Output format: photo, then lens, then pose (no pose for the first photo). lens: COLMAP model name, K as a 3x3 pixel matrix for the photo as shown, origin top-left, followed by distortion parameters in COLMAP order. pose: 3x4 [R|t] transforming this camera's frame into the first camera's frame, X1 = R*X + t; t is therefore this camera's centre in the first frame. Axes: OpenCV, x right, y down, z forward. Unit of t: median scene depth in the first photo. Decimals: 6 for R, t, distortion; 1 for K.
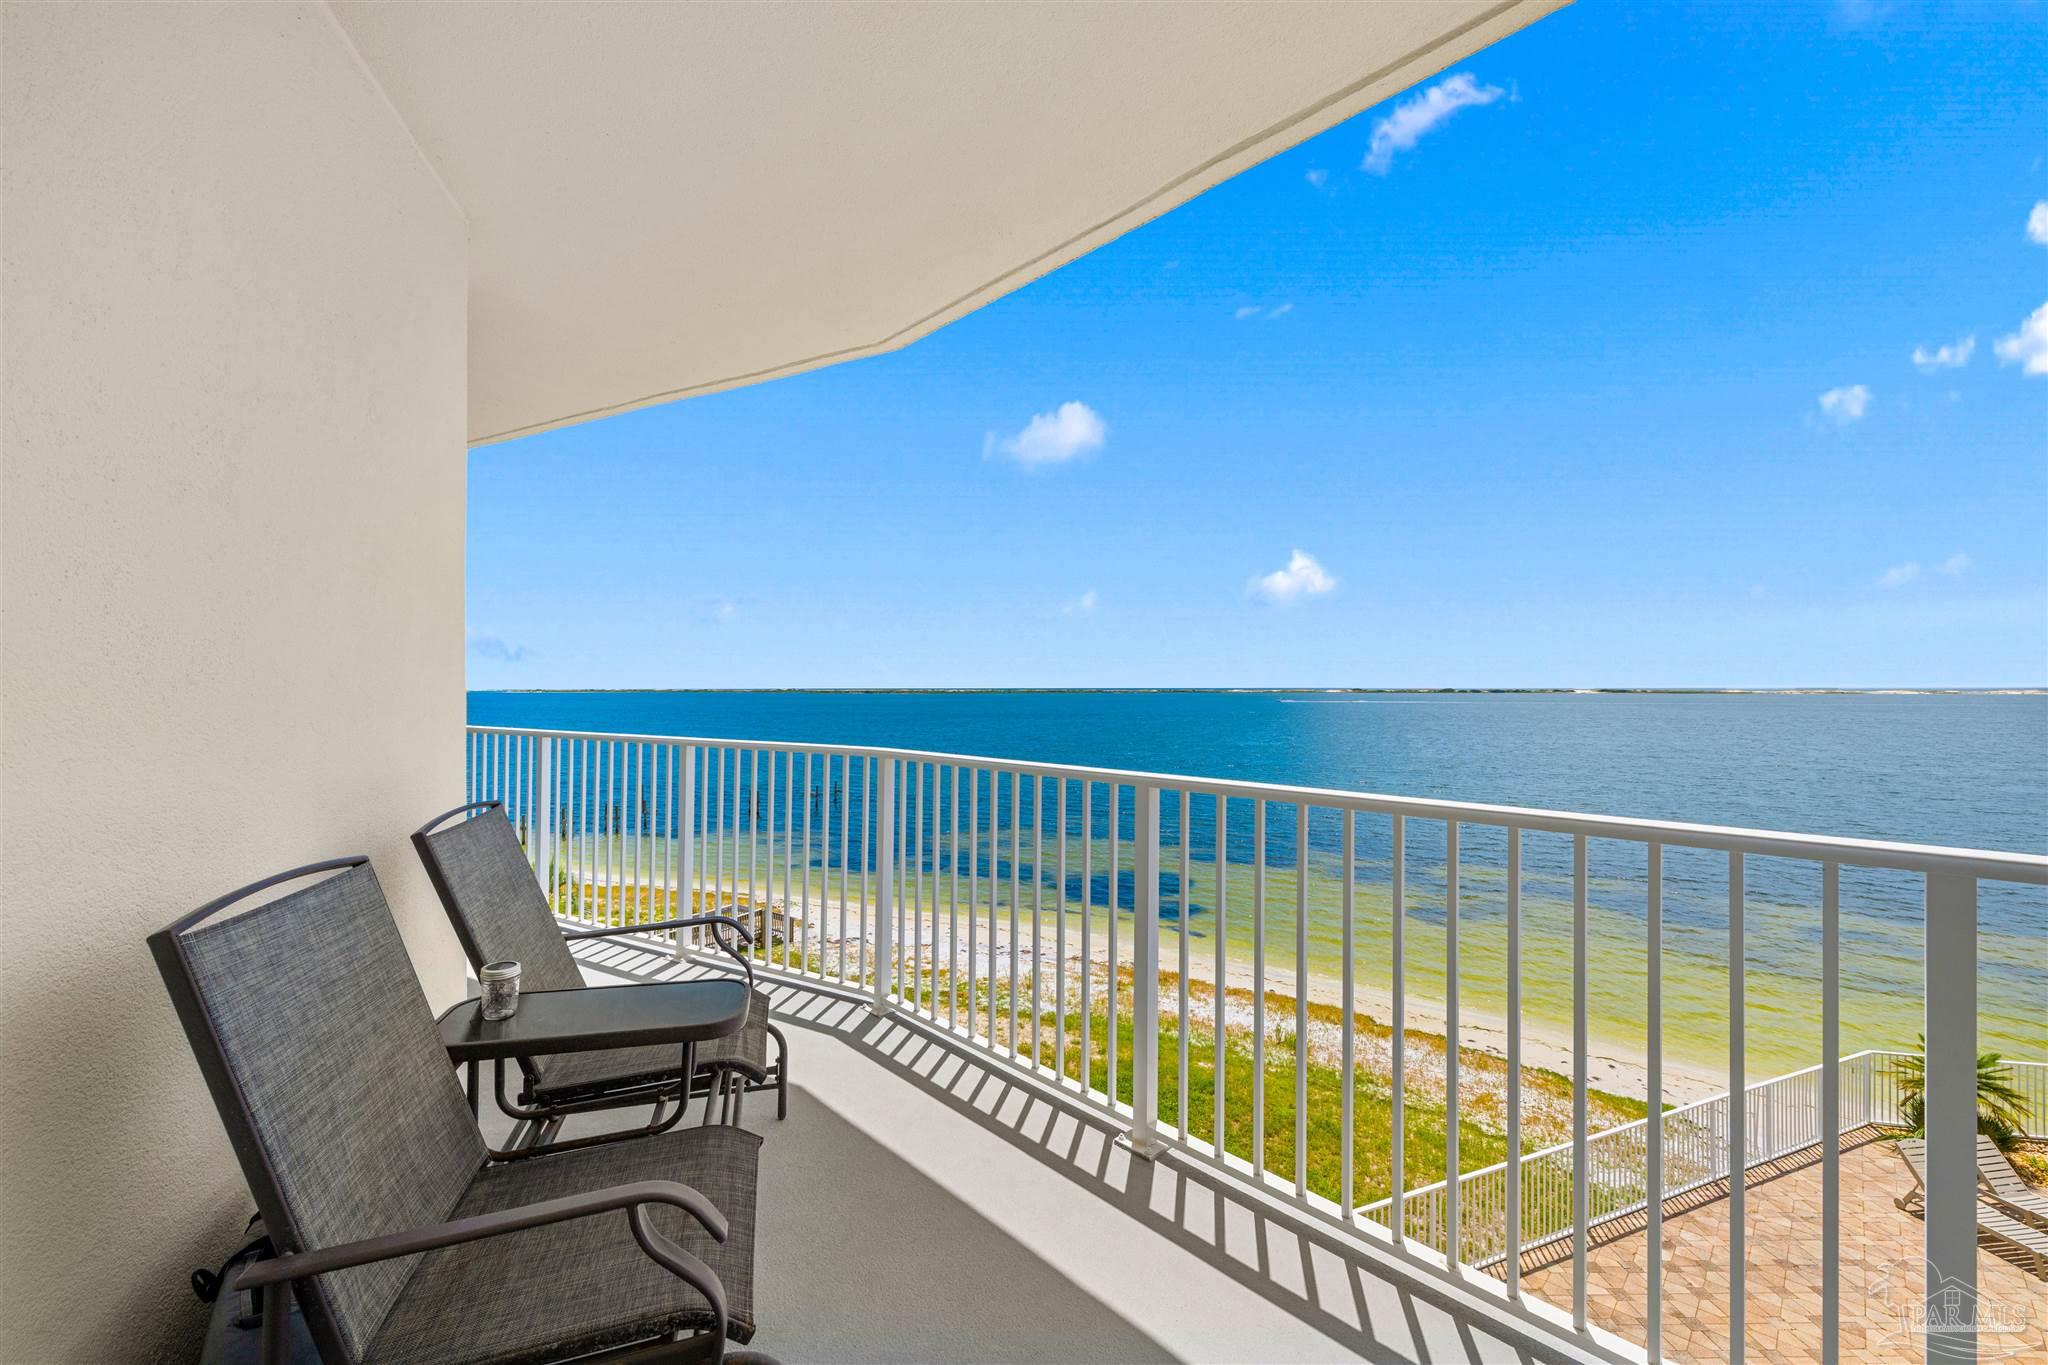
lens RADIAL K [[832.4, 0, 1027.7], [0, 832.4, 699.7], [0, 0, 1]] dist [0.000490, 0.000169]
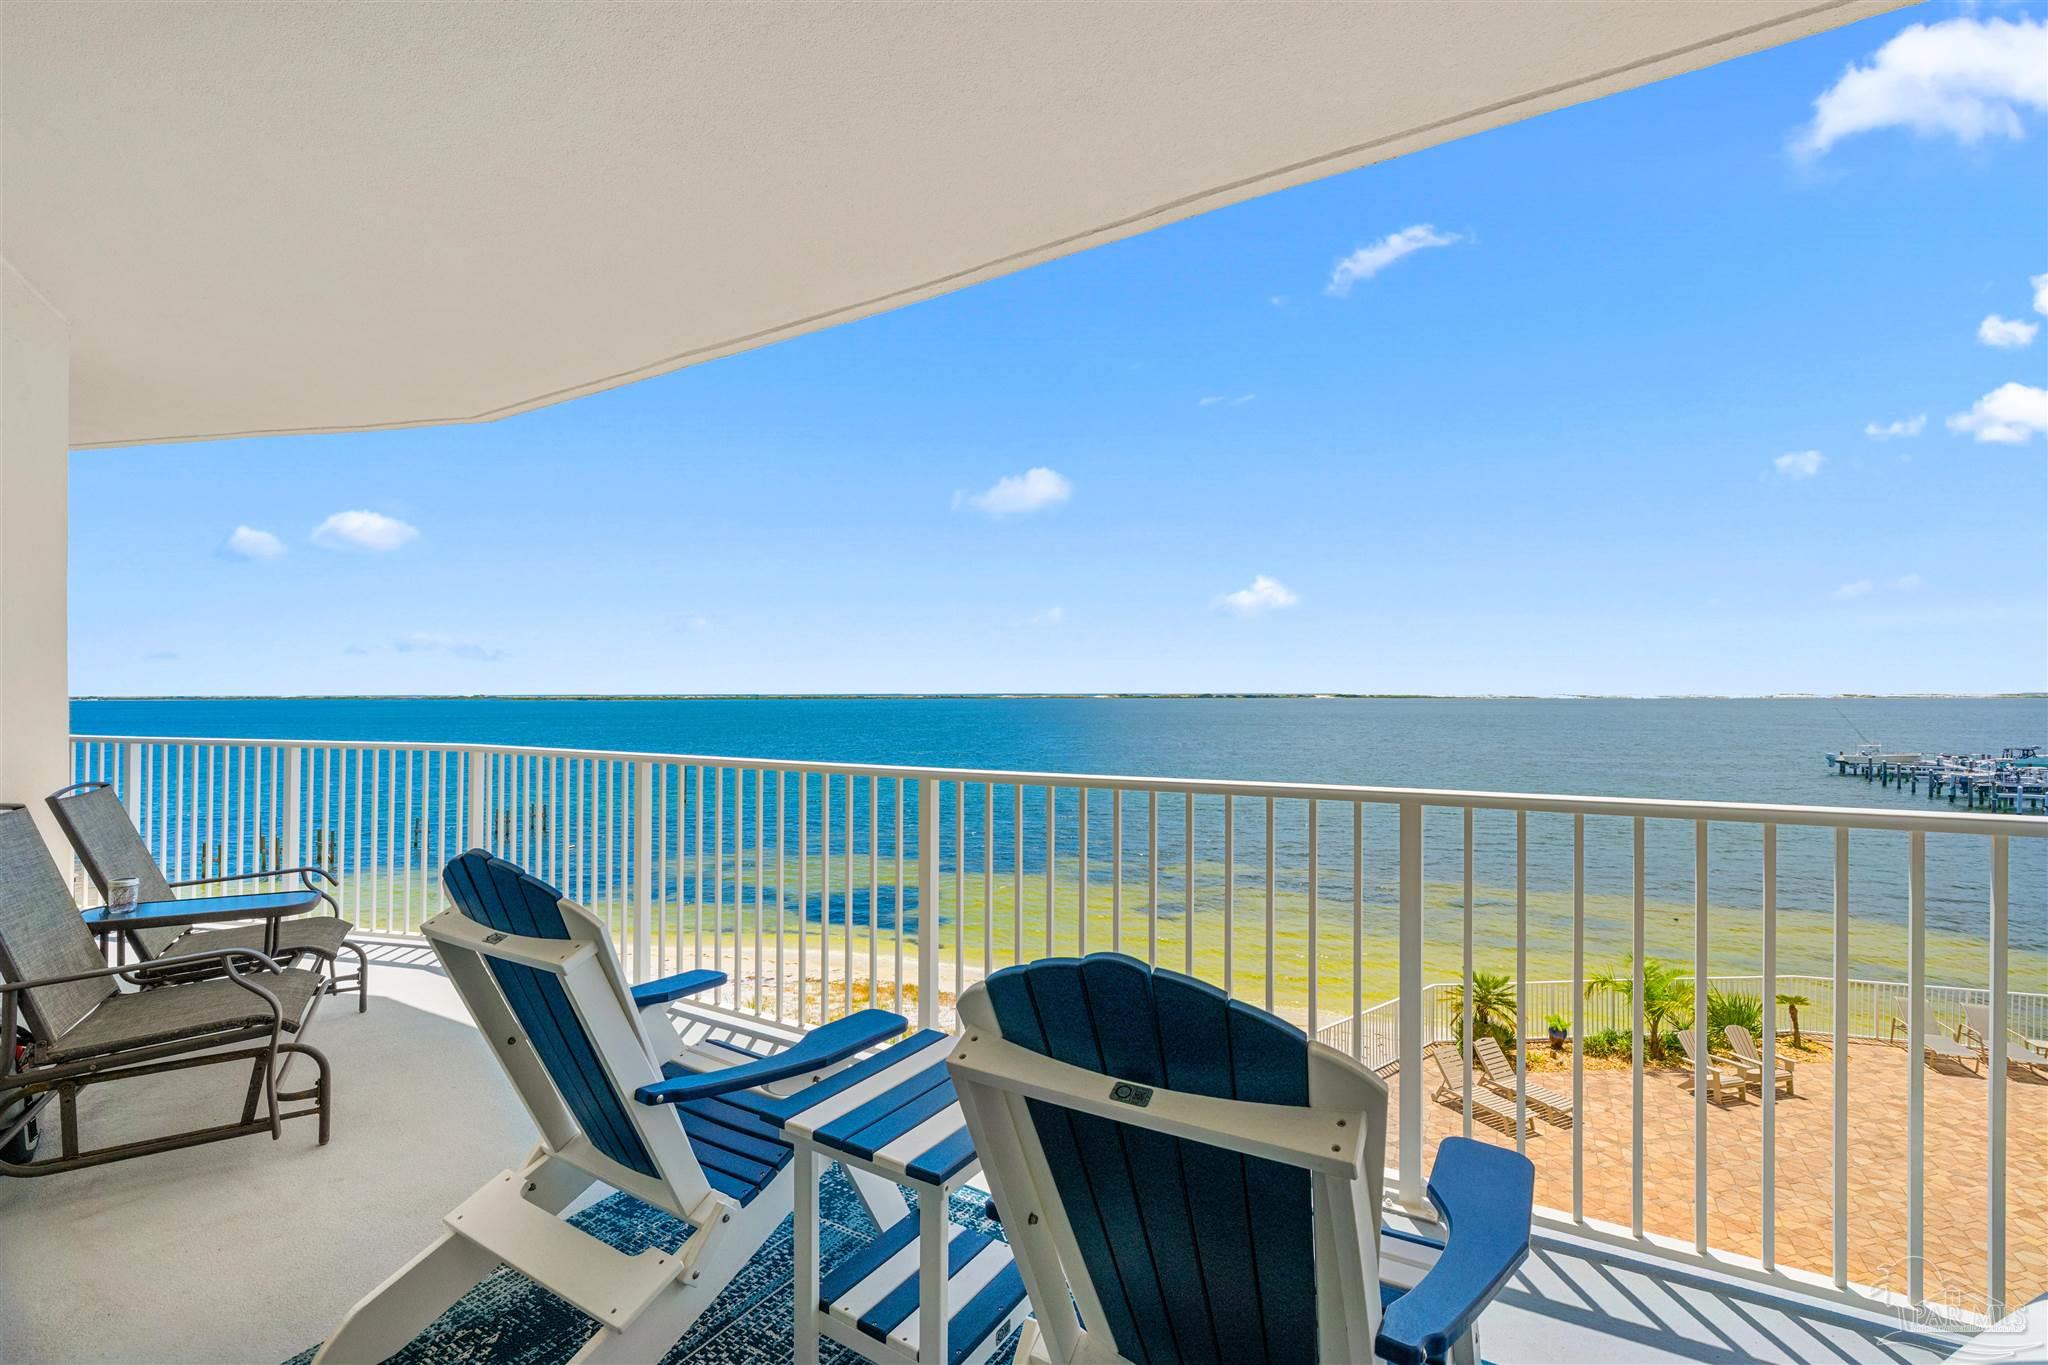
lens RADIAL K [[884.6, 0, 1026.4], [0, 884.6, 698.8], [0, 0, 1]] dist [-0.002501, -0.000482]
pose [[0.960907, -0.000449, 0.276873, 0.250628], [0.002714, 0.999966, -0.007797, 0.002805], [-0.276860, 0.008244, 0.960875, -0.498093]]
